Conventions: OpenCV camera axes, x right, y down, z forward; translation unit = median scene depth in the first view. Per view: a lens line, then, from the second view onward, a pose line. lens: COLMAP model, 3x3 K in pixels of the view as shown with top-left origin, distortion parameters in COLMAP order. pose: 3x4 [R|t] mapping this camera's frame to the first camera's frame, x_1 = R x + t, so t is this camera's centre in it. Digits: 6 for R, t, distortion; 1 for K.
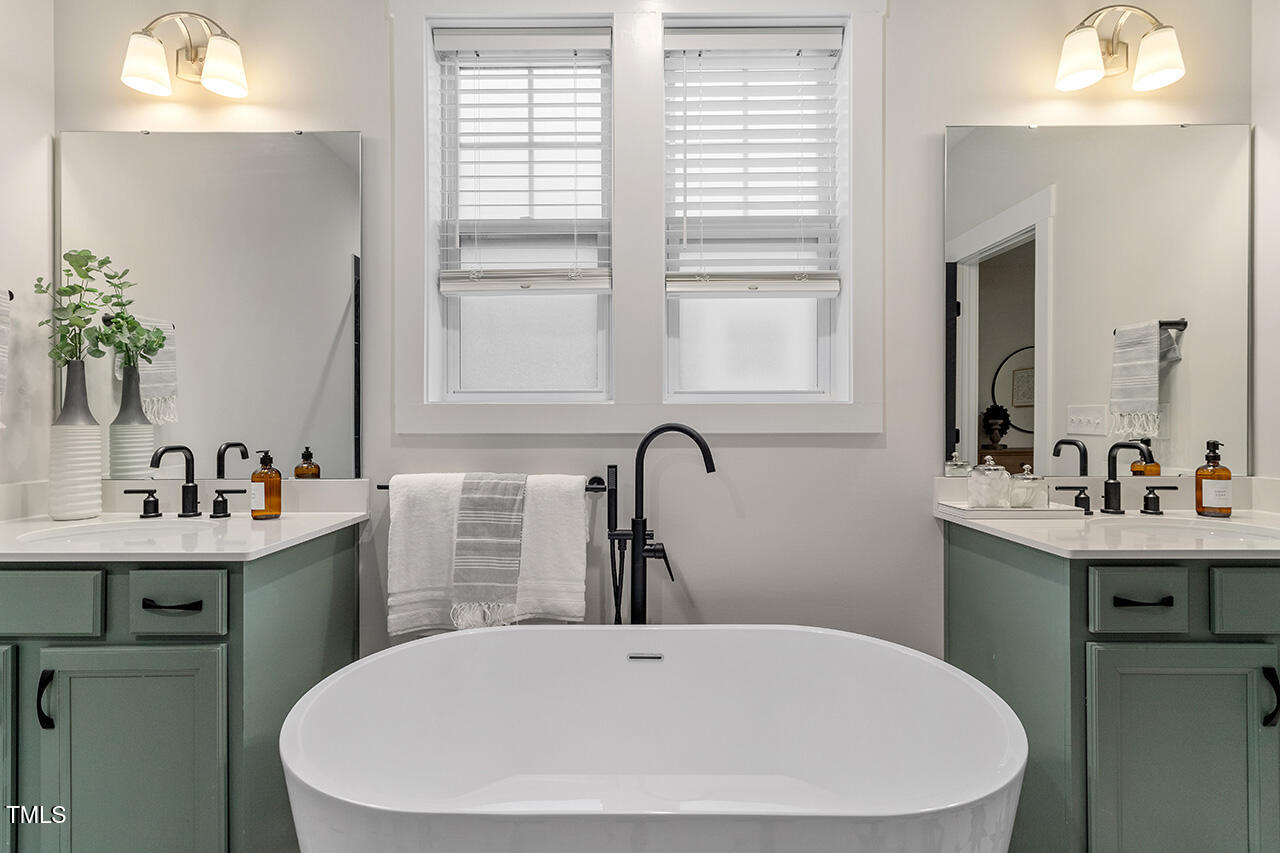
lens RADIAL K [[616.9, 0, 649.9], [0, 616.9, 421.7], [0, 0, 1]] dist [0.003593, 0.000779]
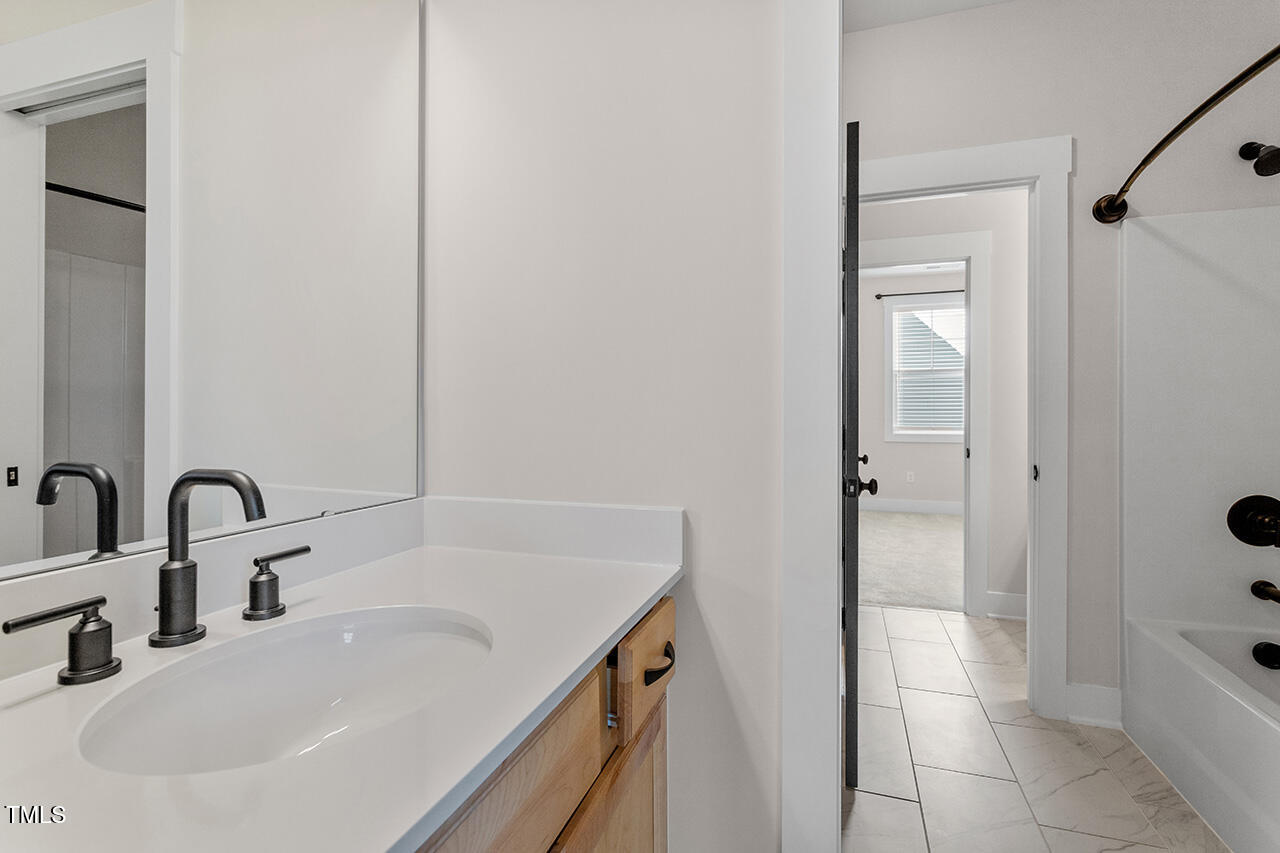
lens RADIAL K [[616.9, 0, 640.8], [0, 616.9, 420.6], [0, 0, 1]] dist [0.003593, 0.000779]
pose [[0.305637, -0.000783, 0.952148, 0.457839], [-0.001483, 0.999998, 0.001298, 0.001686], [-0.952147, -0.001809, 0.305635, 0.591594]]
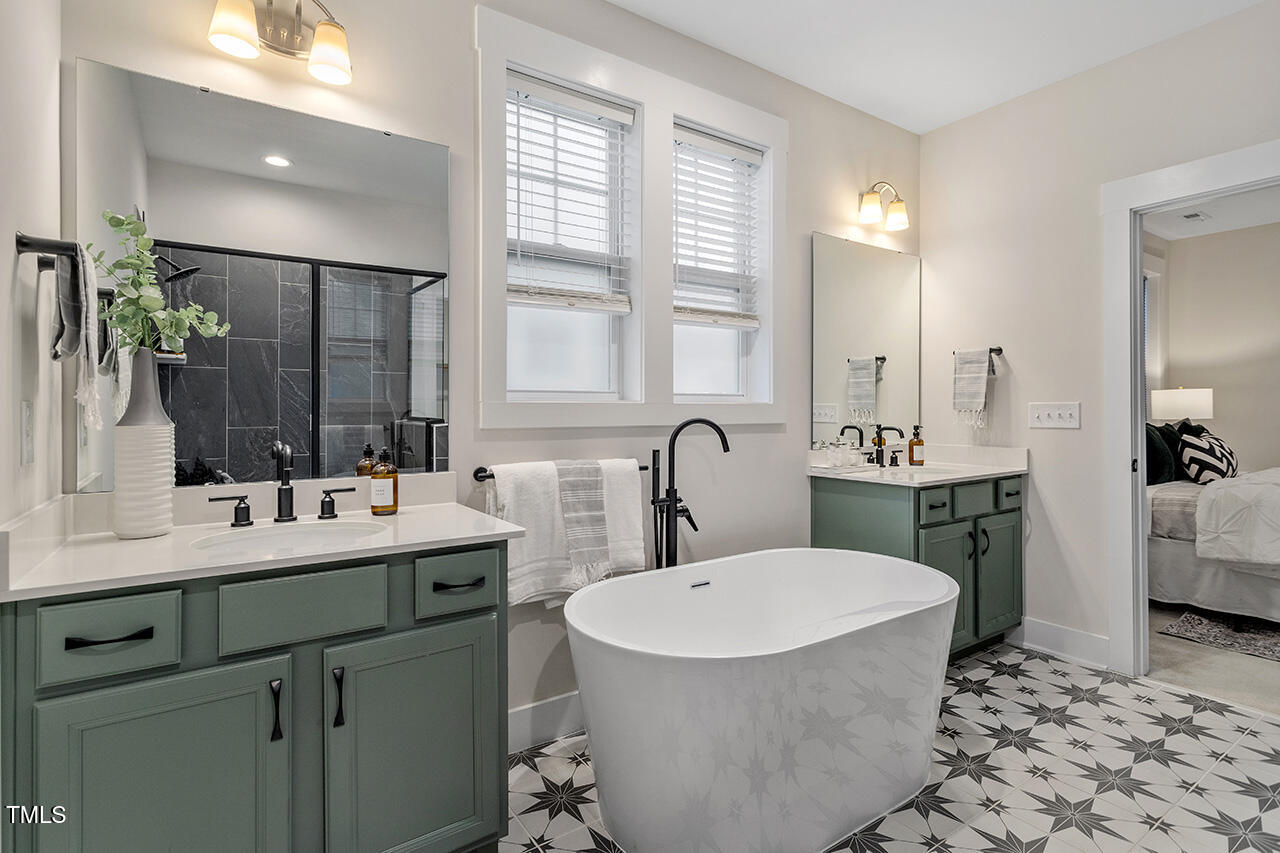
lens RADIAL K [[616.9, 0, 629.9], [0, 616.9, 416.5], [0, 0, 1]] dist [0.003593, 0.000779]
pose [[0.829730, -0.006360, 0.558129, -0.837405], [0.005107, 0.999980, 0.003802, -0.005775], [-0.558142, -0.000304, 0.829746, -0.065740]]
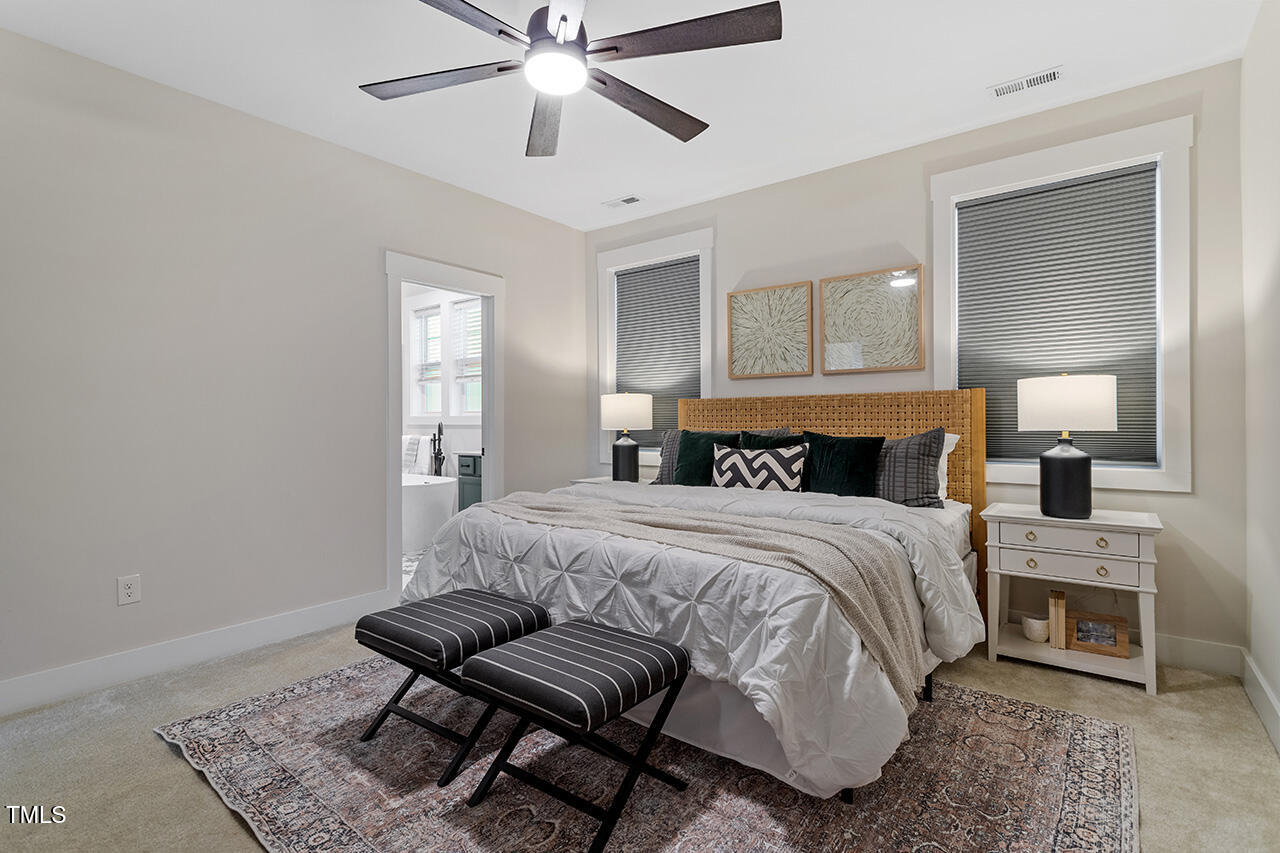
lens RADIAL K [[616.9, 0, 640.3], [0, 616.9, 420.7], [0, 0, 1]] dist [0.003593, 0.000779]
pose [[0.785991, -0.000948, -0.618237, 3.062509], [0.001213, 0.999999, 0.000009, -0.003227], [0.618237, -0.000757, 0.785991, -1.065635]]
